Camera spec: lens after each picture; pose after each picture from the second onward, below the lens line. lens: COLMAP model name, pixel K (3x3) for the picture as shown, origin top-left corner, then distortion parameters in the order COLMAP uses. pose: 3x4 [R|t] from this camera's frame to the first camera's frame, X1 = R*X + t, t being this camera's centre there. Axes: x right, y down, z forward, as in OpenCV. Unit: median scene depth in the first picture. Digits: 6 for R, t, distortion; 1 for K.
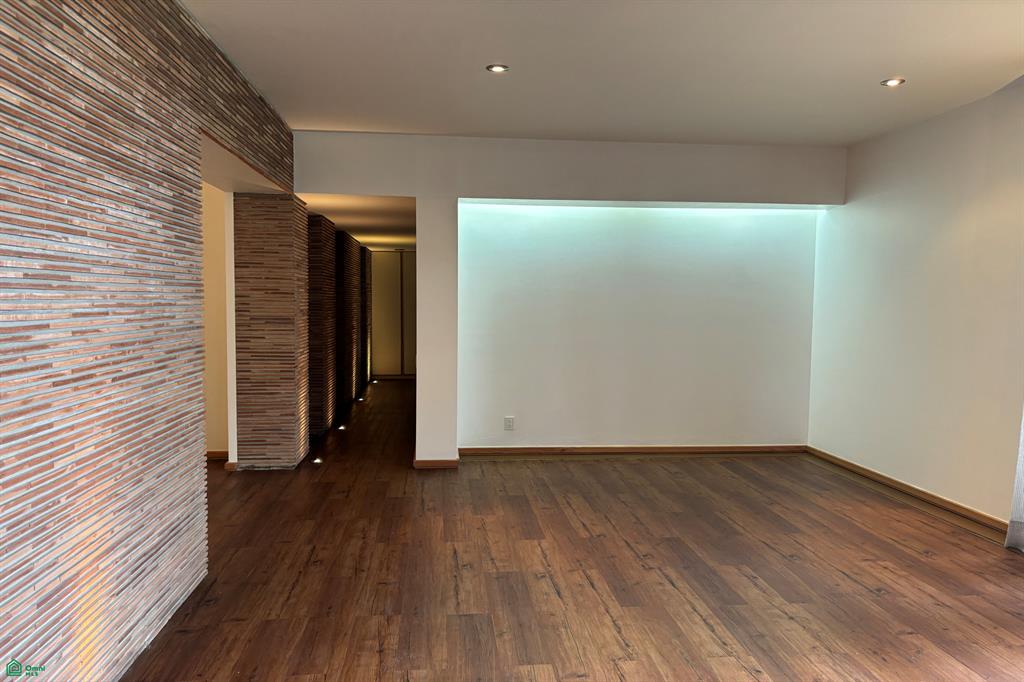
lens RADIAL K [[773.8, 0, 499.3], [0, 773.8, 356.0], [0, 0, 1]] dist [0.010162, -0.036719]
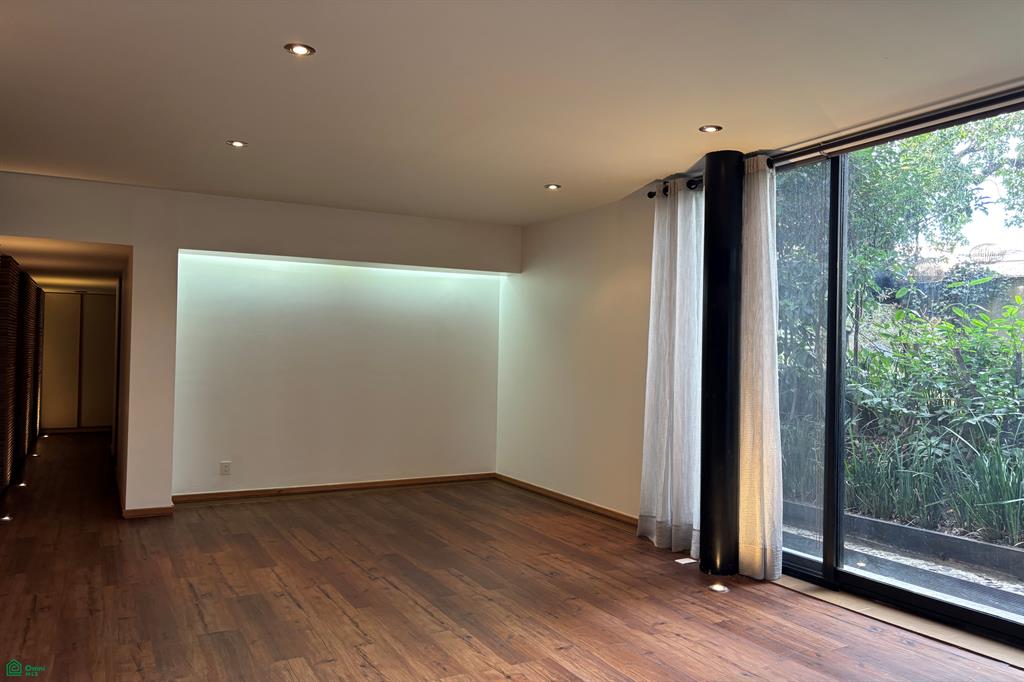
lens RADIAL K [[773.8, 0, 514.3], [0, 773.8, 339.2], [0, 0, 1]] dist [0.010162, -0.036719]
pose [[0.916480, 0.015773, 0.399770, -0.078410], [0.017990, 0.996587, -0.080563, 0.011101], [-0.399677, 0.081026, 0.913068, -0.163571]]
